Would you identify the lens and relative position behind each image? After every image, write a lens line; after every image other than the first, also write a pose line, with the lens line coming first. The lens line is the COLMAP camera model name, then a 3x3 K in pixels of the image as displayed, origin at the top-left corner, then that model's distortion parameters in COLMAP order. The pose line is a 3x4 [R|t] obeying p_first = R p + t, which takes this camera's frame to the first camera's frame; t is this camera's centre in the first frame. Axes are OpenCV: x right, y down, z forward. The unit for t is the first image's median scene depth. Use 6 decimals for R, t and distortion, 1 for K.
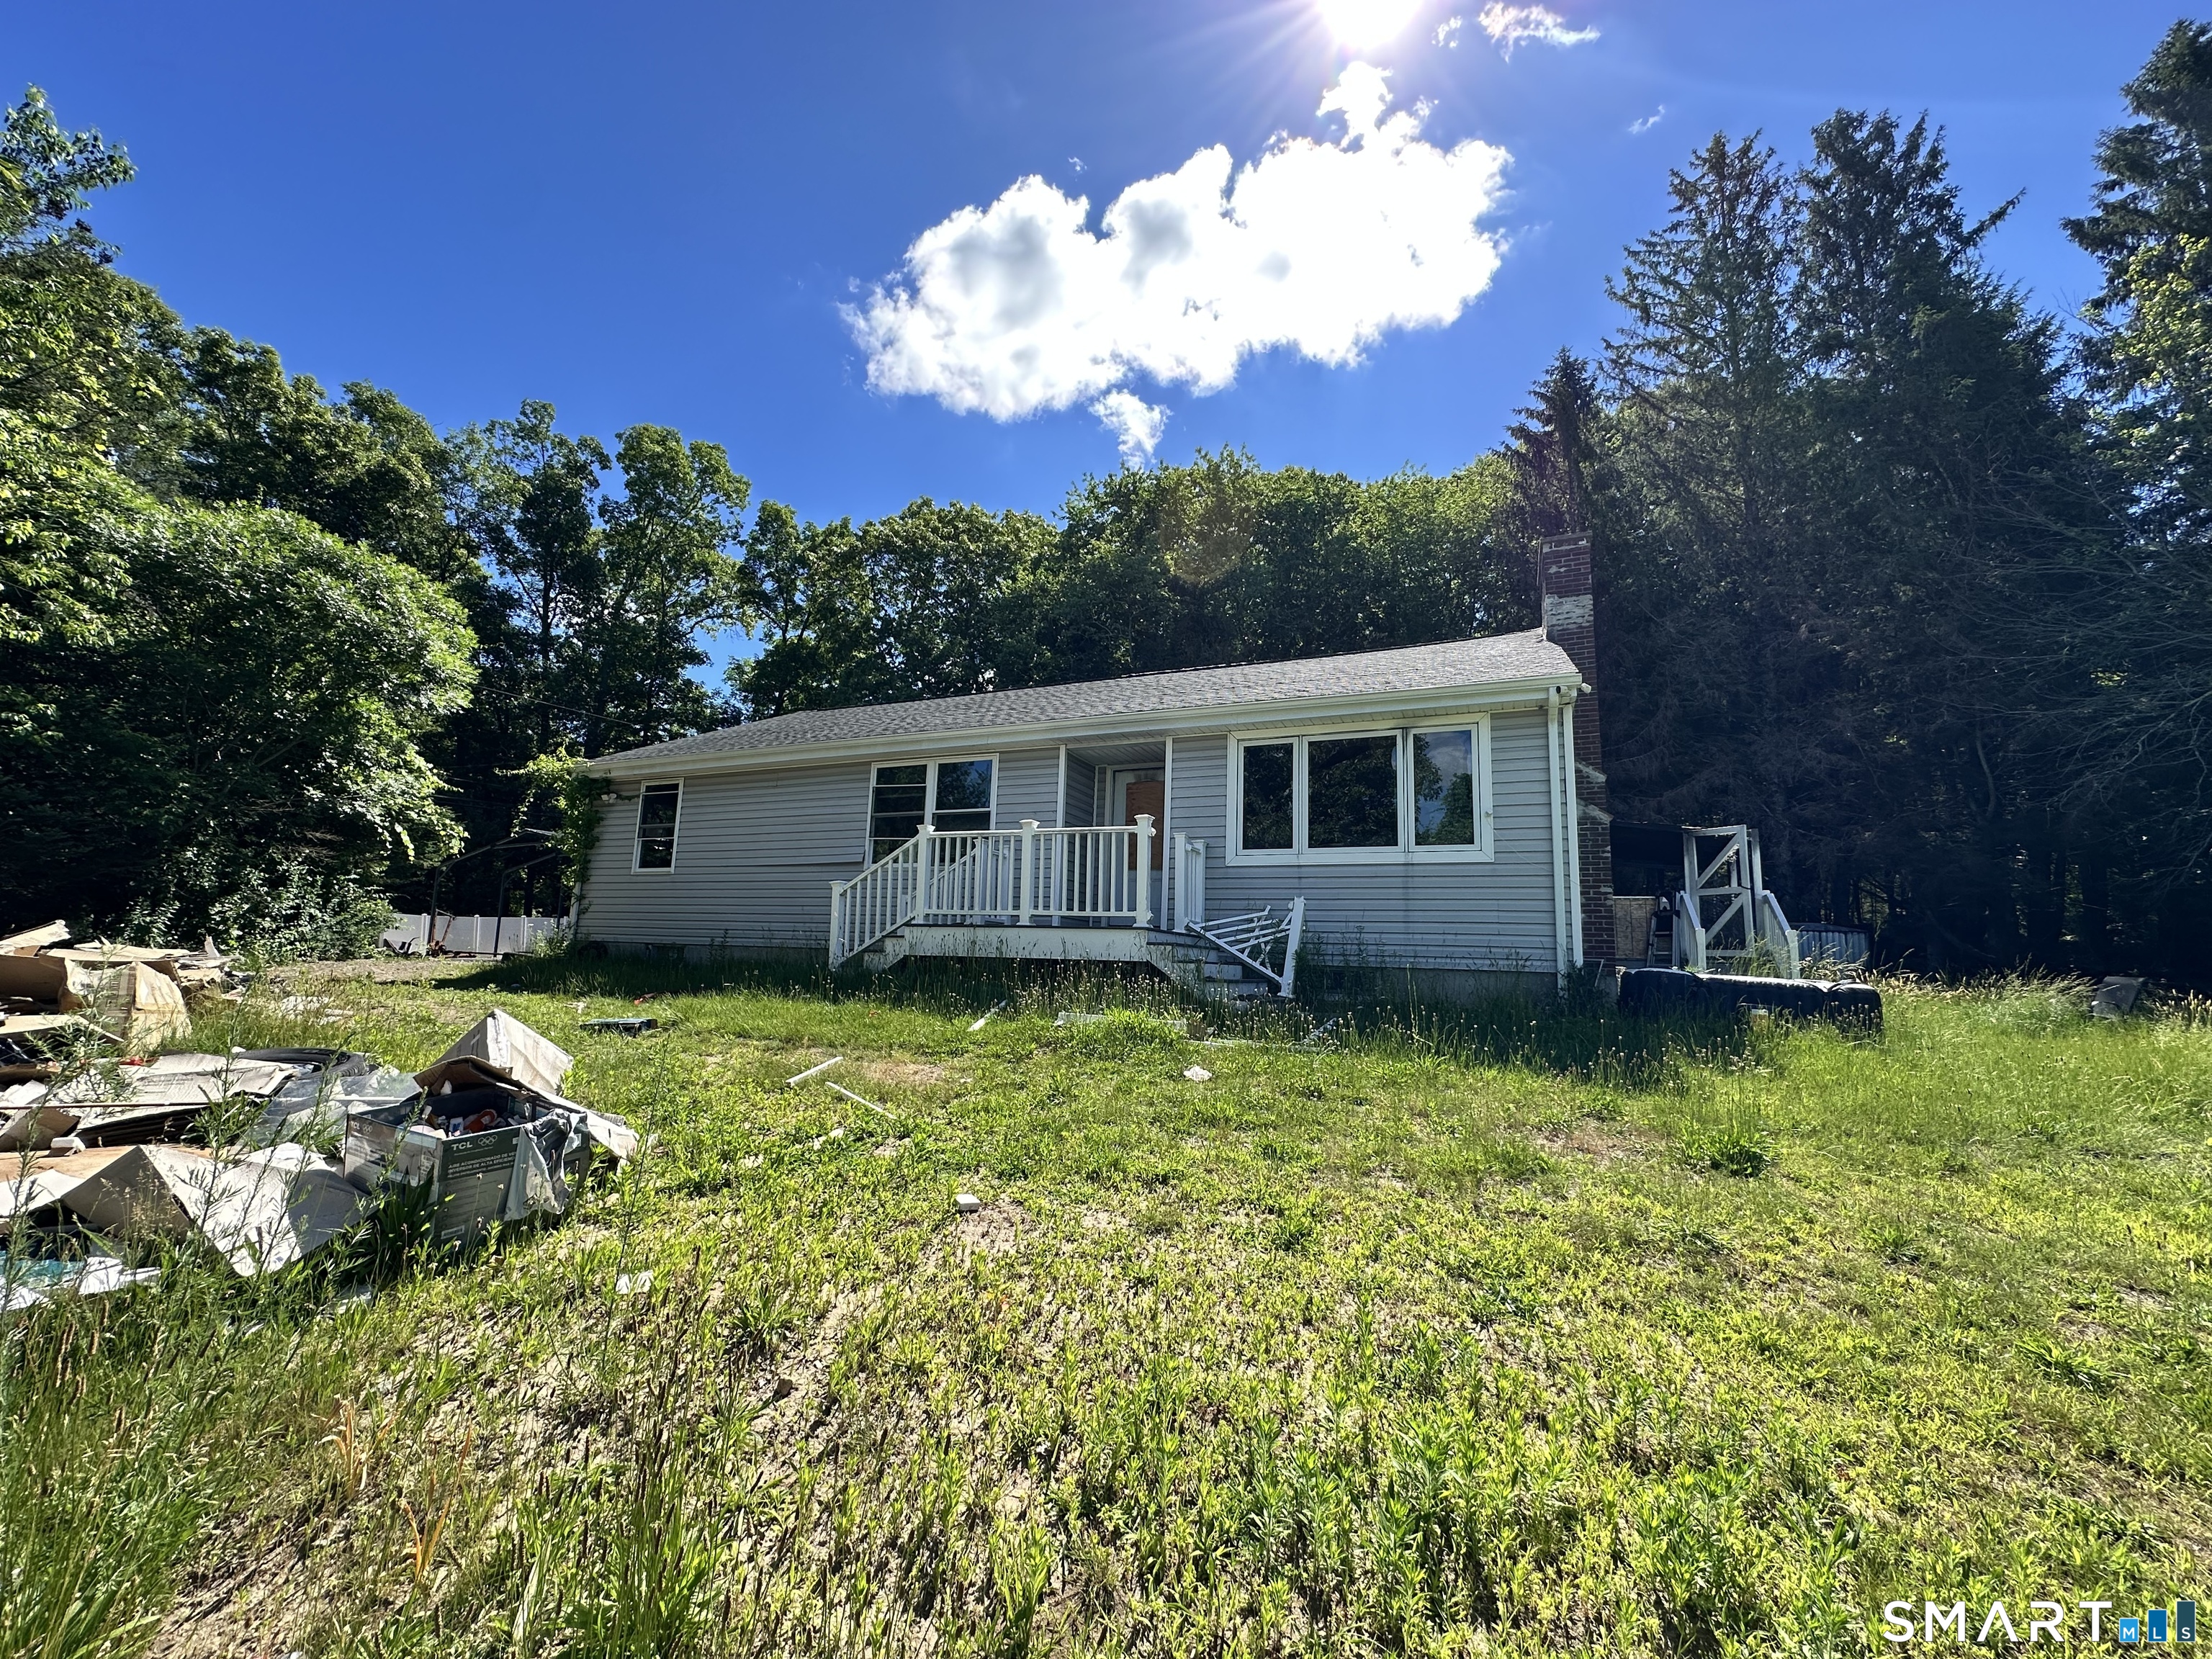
lens RADIAL K [[895.6, 0, 1105.6], [0, 895.6, 839.1], [0, 0, 1]] dist [-0.002756, 0.000002]
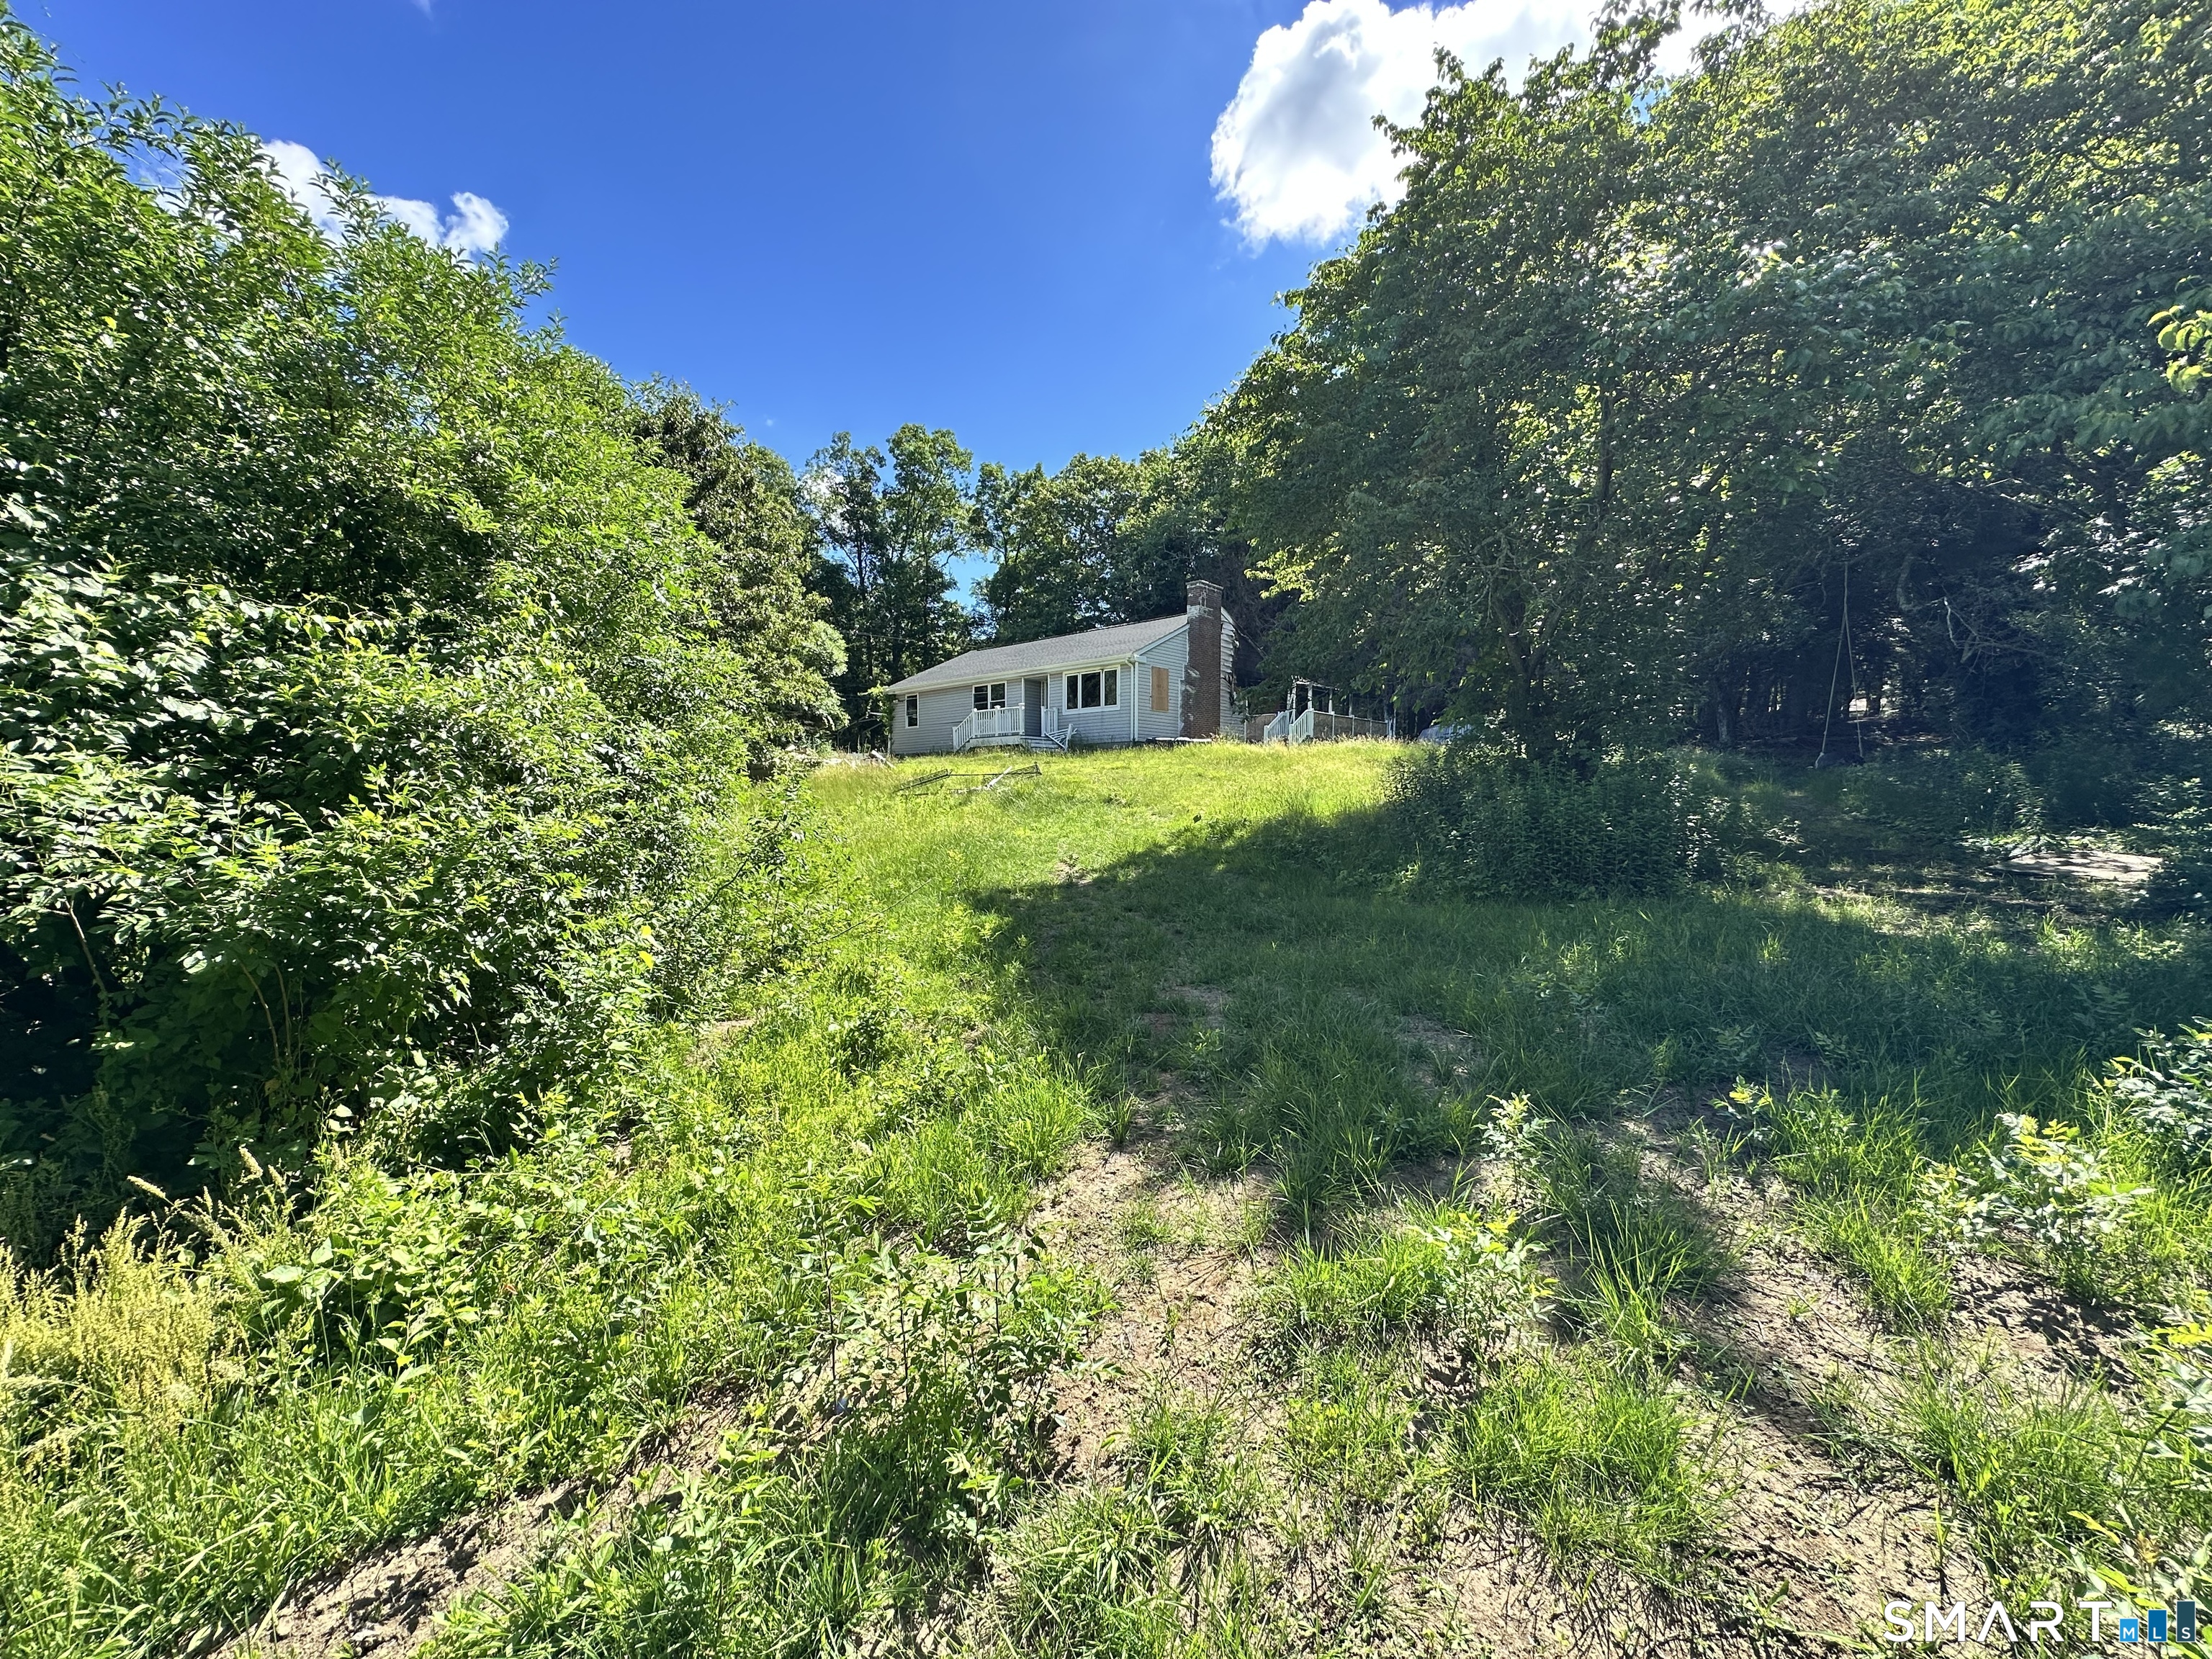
lens RADIAL K [[895.6, 0, 1105.6], [0, 895.6, 839.1], [0, 0, 1]] dist [-0.002756, 0.000002]
pose [[0.949154, -0.020152, -0.314165, 0.272641], [0.075588, 0.983344, 0.165288, -0.011048], [0.305601, -0.180631, 0.934869, -0.433071]]
